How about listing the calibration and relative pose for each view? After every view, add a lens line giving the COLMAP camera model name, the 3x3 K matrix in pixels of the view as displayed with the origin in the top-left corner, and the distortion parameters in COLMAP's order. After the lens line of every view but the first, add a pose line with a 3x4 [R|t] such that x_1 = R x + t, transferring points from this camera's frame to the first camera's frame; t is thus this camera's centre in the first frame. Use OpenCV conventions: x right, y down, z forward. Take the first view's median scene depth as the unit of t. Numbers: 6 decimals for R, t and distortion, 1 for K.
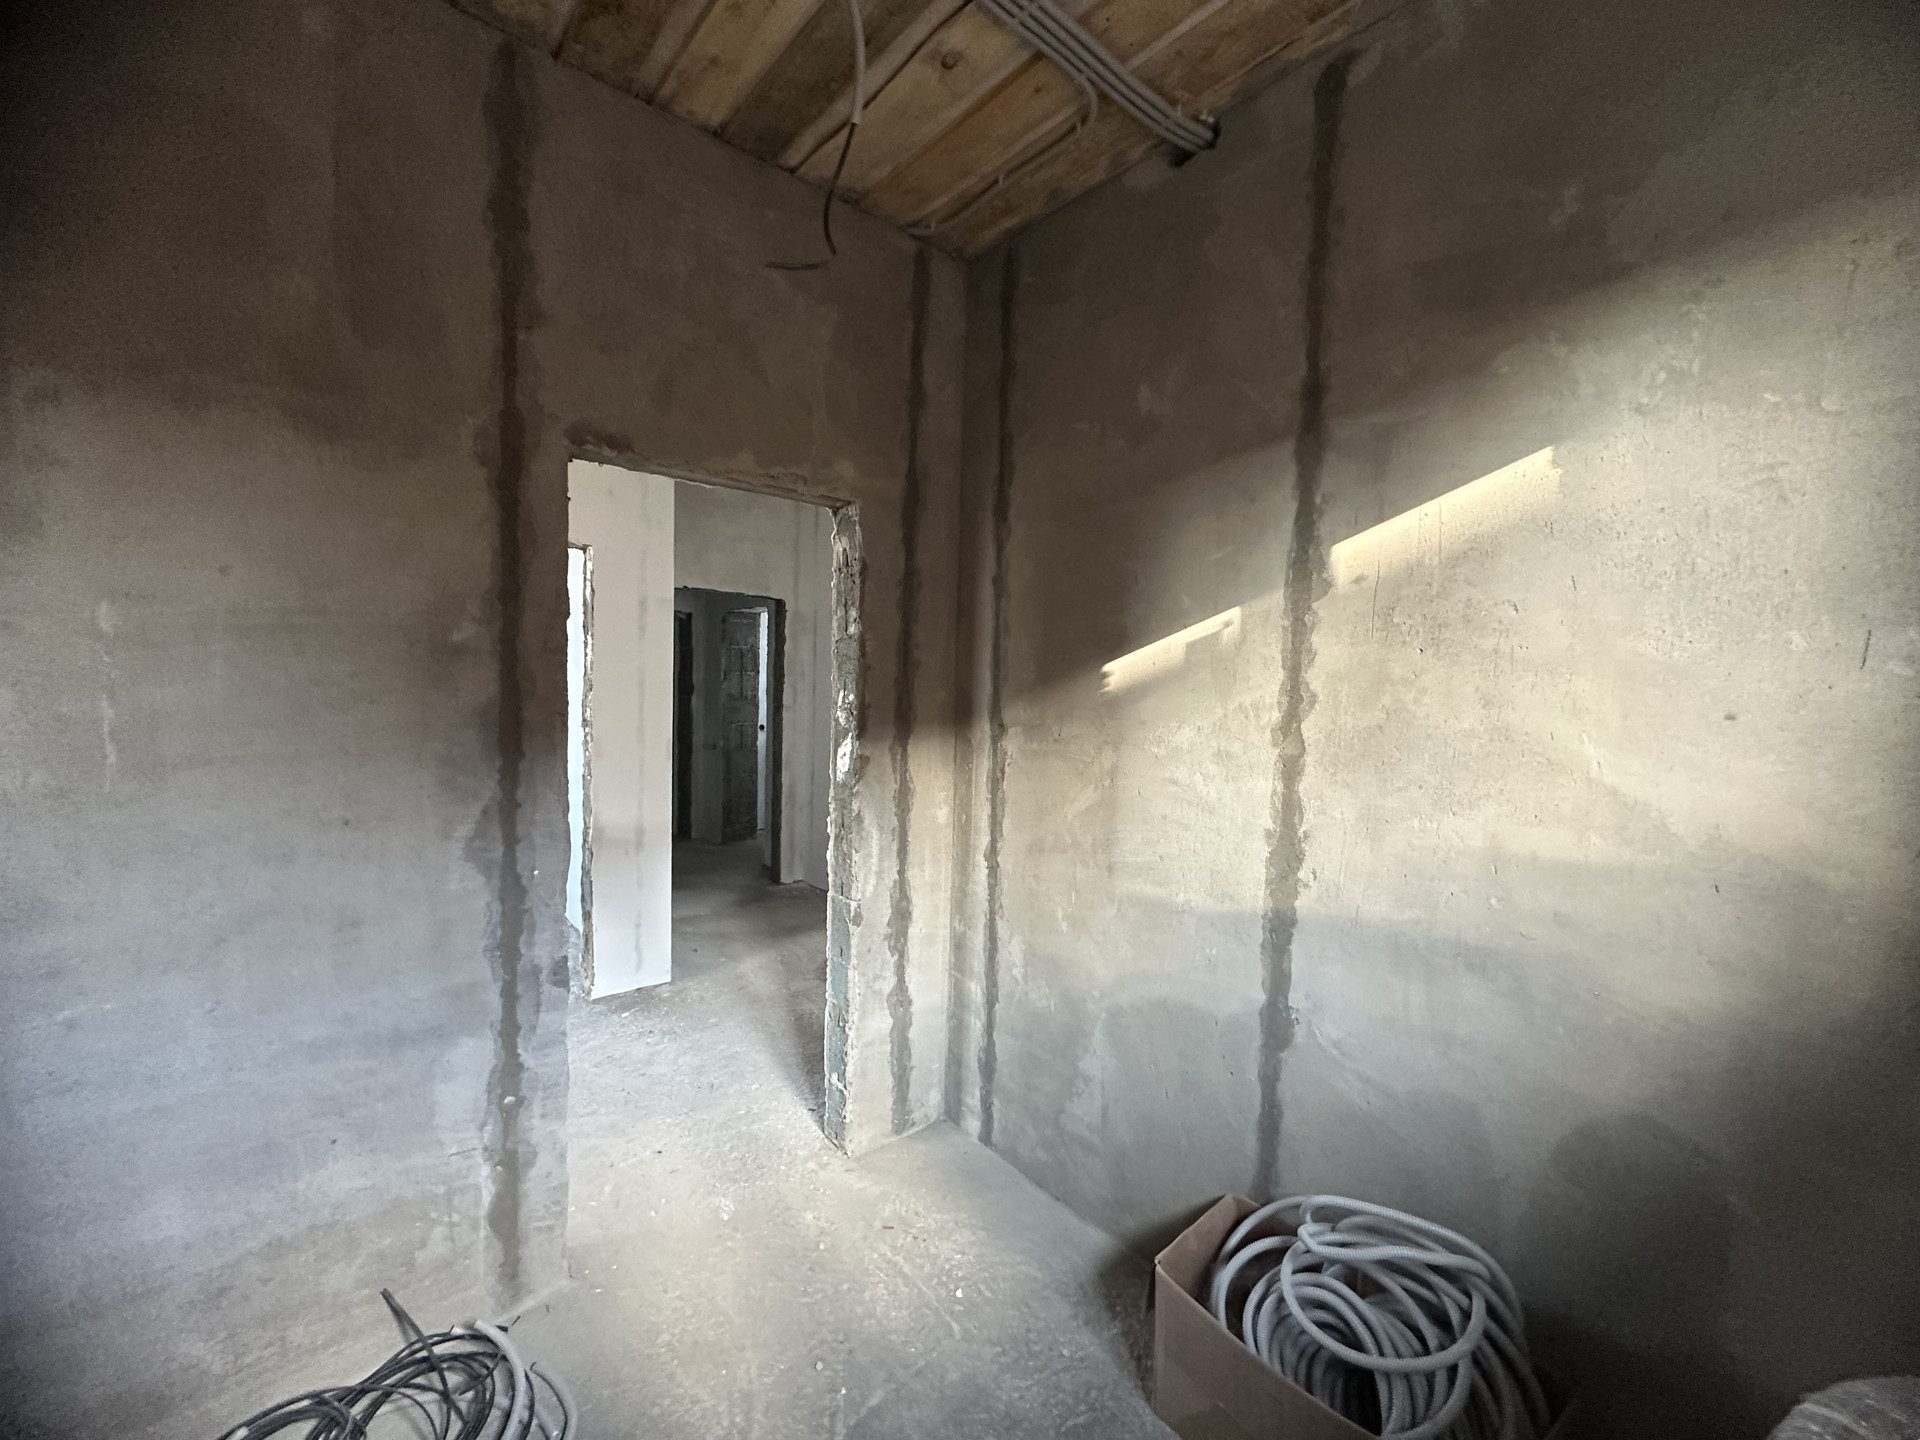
lens RADIAL K [[763.6, 0, 960.0], [0, 763.6, 720.0], [0, 0, 1]] dist [-0.005072, 0.000742]
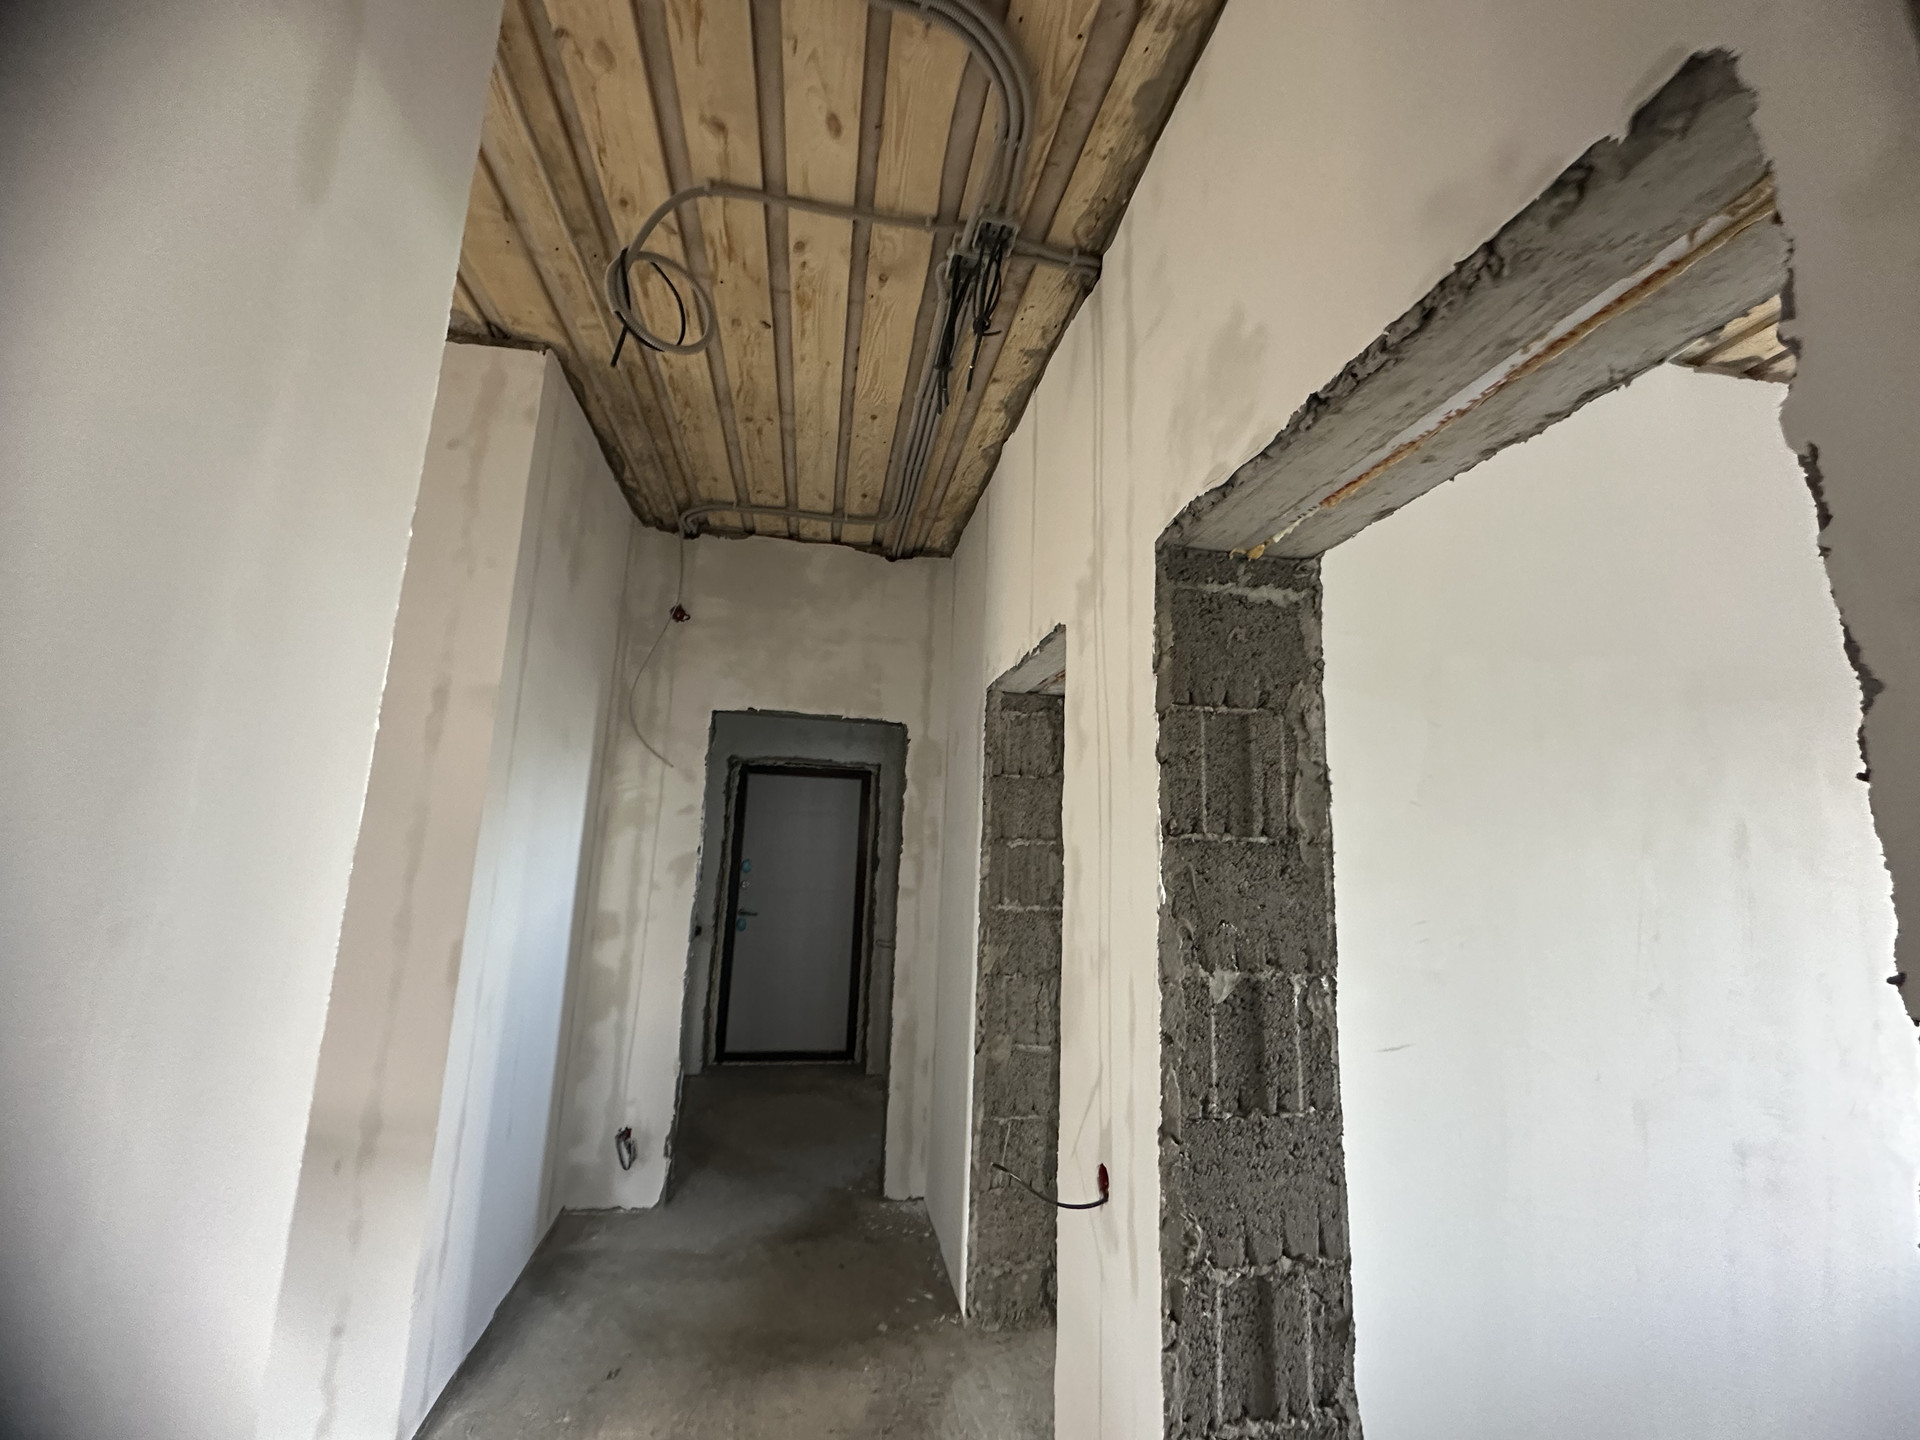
lens RADIAL K [[763.6, 0, 960.0], [0, 763.6, 720.0], [0, 0, 1]] dist [-0.005072, 0.000742]
pose [[0.869481, -0.077625, -0.487829, 0.130418], [-0.040814, 0.972909, -0.227557, -0.012392], [0.492278, 0.217767, 0.842758, 0.460057]]
